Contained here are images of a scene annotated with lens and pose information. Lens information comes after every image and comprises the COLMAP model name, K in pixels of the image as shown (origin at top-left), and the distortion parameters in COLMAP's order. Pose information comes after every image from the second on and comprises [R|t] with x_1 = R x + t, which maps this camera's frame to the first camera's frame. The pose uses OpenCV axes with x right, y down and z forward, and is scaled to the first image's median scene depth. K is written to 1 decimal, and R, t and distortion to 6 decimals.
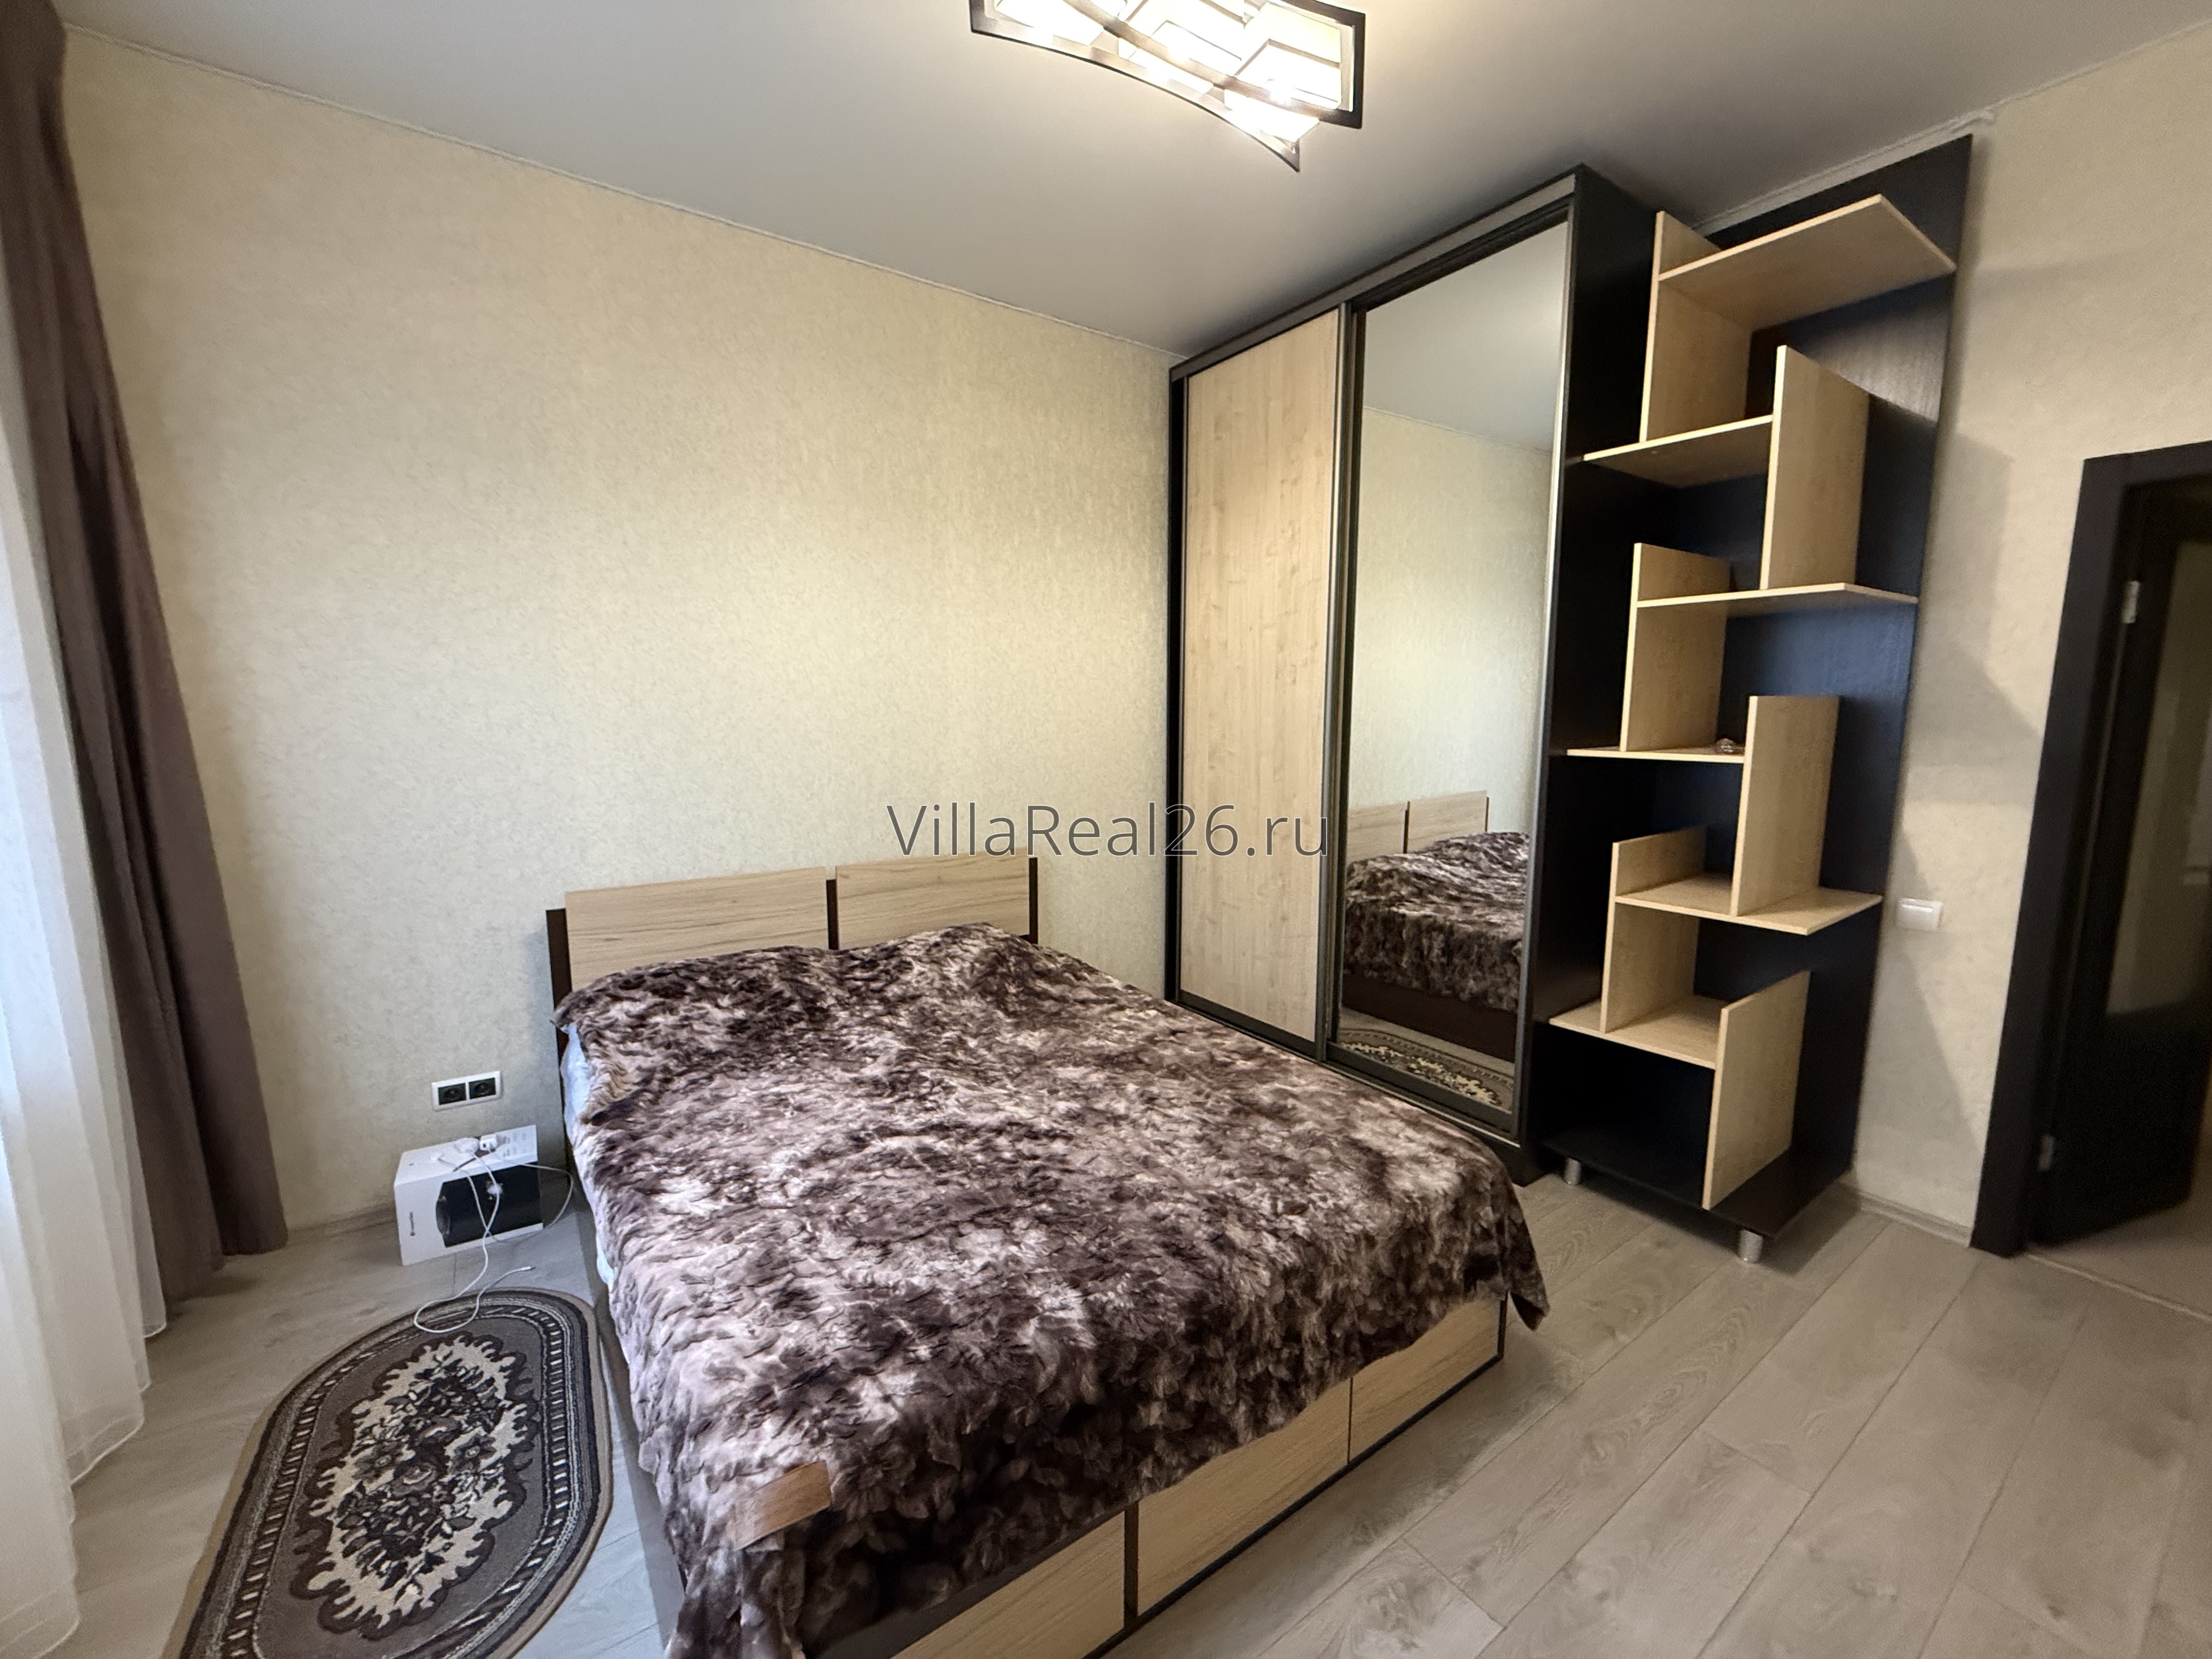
lens RADIAL K [[877.4, 0, 1102.4], [0, 877.4, 826.9], [0, 0, 1]] dist [0.001083, 0.000046]
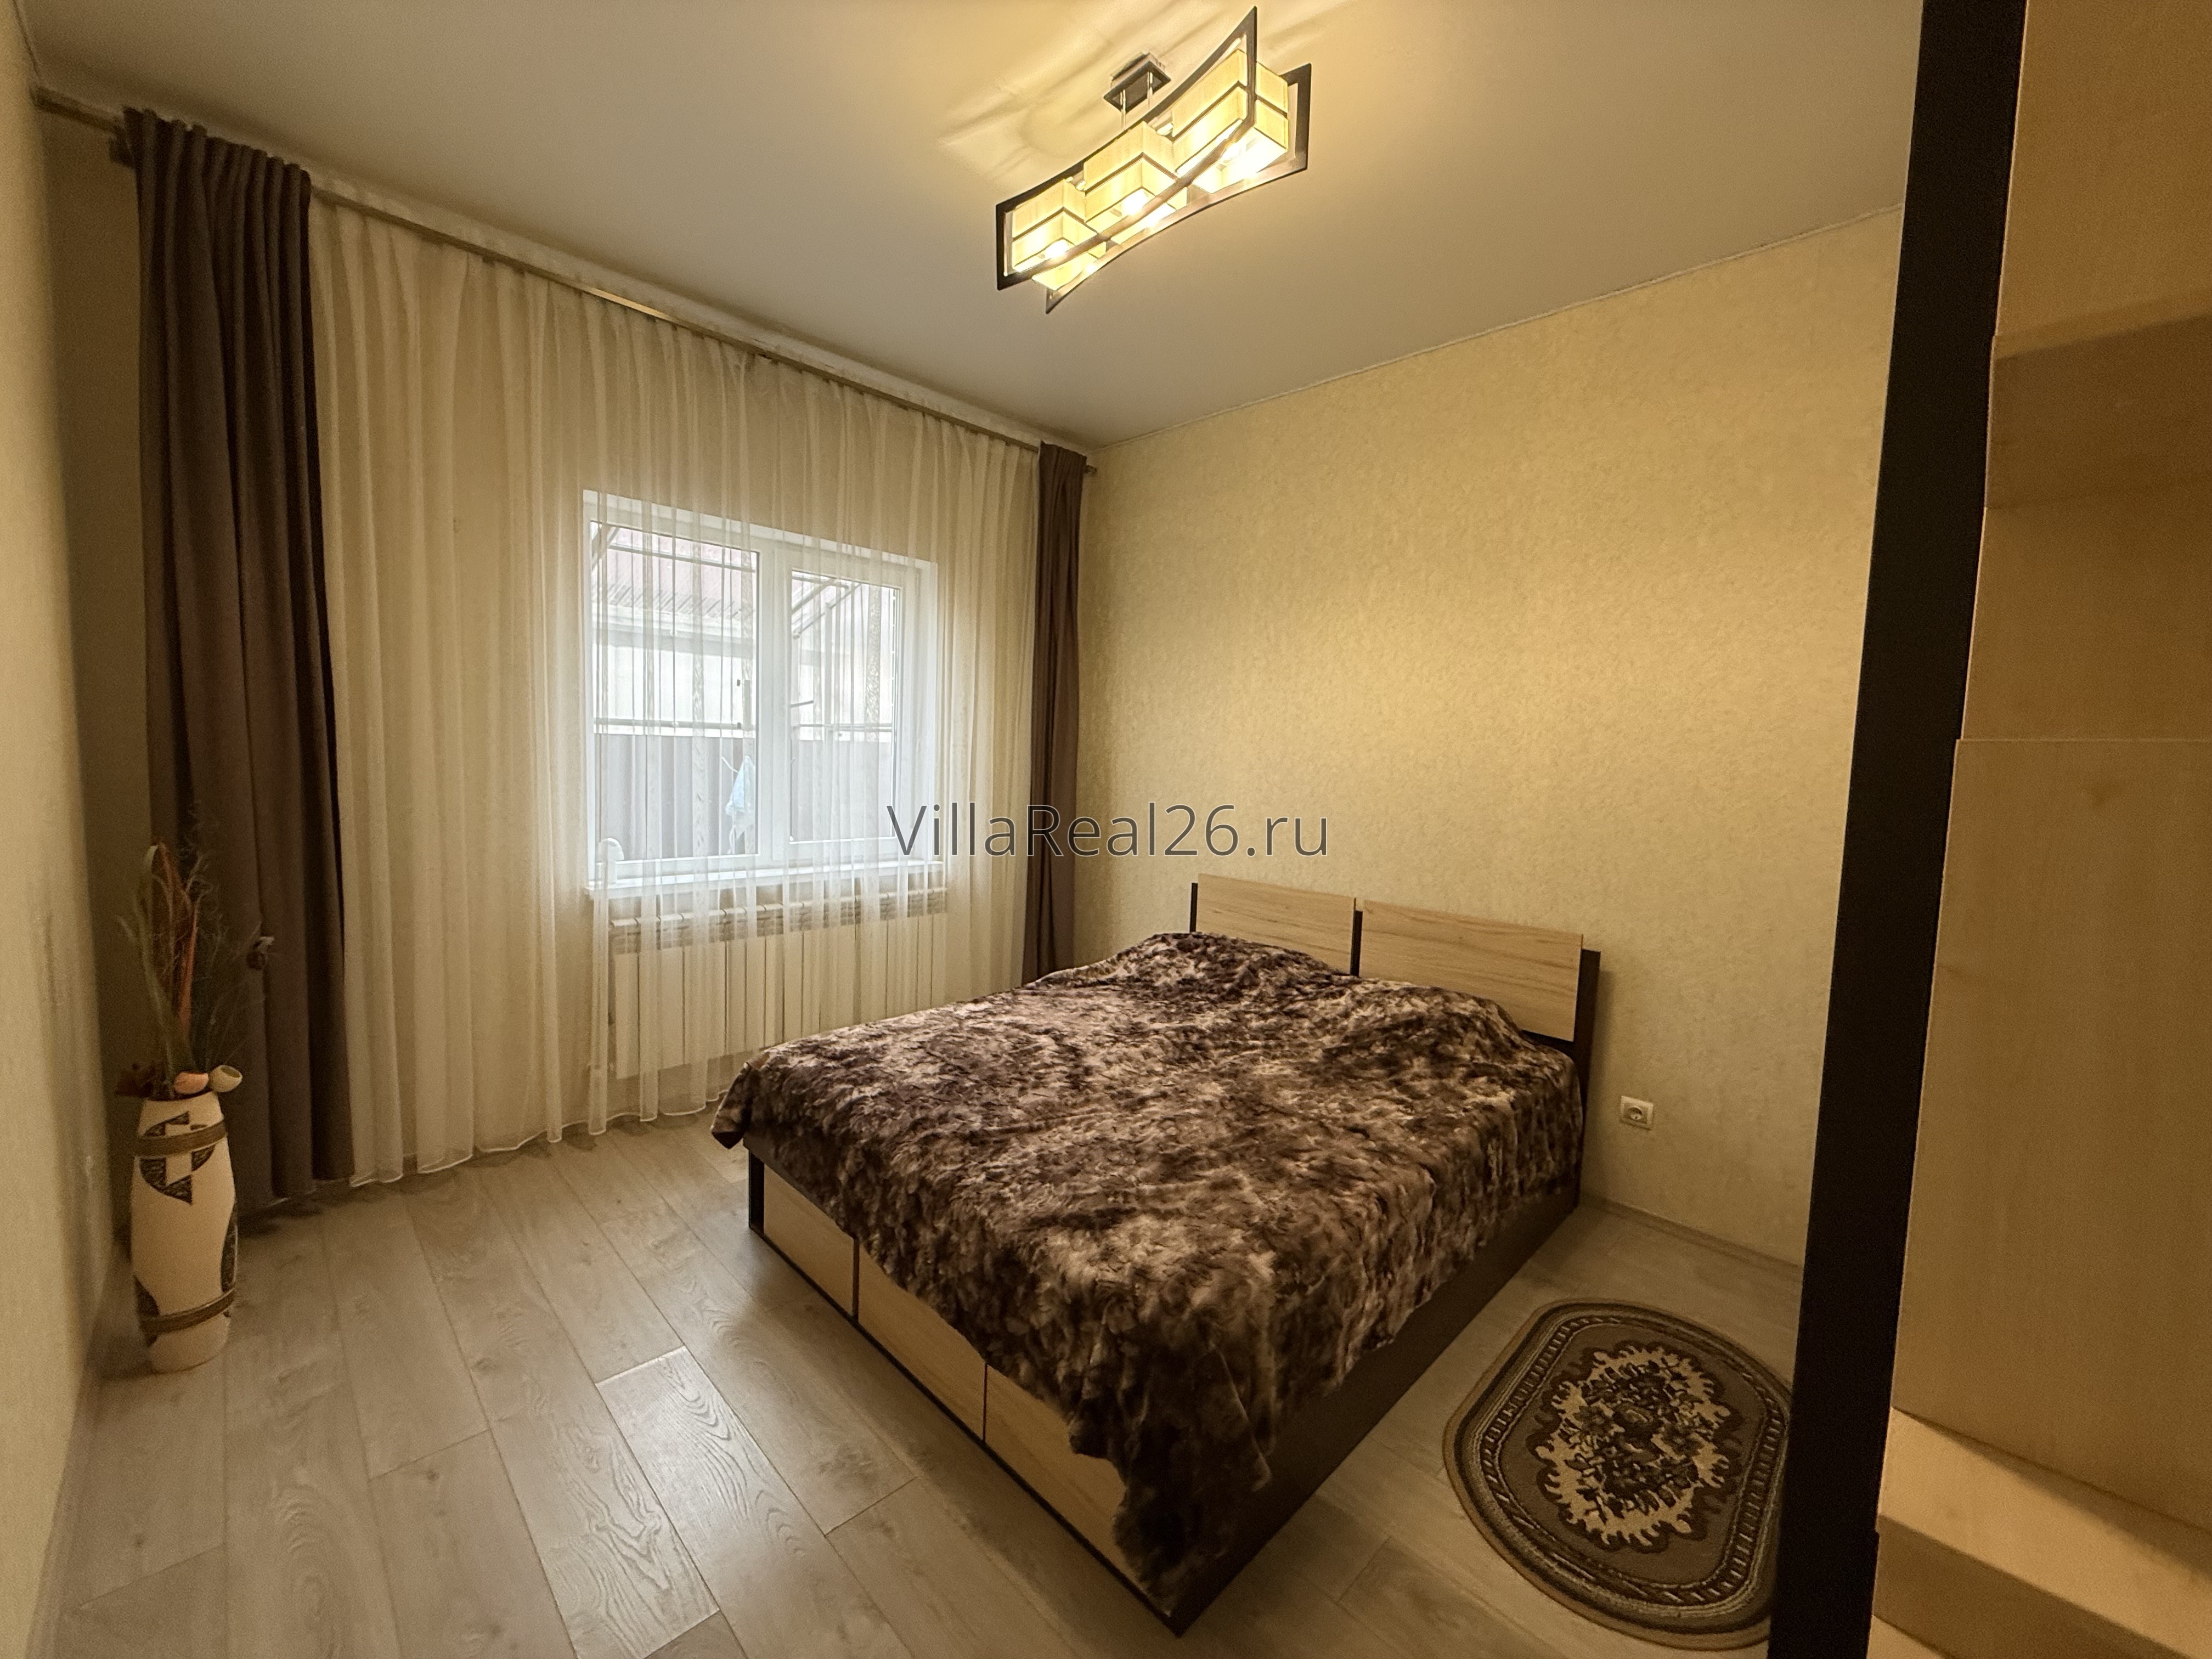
lens RADIAL K [[877.4, 0, 1102.4], [0, 877.4, 826.9], [0, 0, 1]] dist [0.001083, 0.000046]
pose [[0.177198, 0.091570, -0.979906, 1.121113], [-0.164732, 0.984375, 0.062199, -0.094991], [0.970291, 0.150400, 0.189514, 0.713982]]
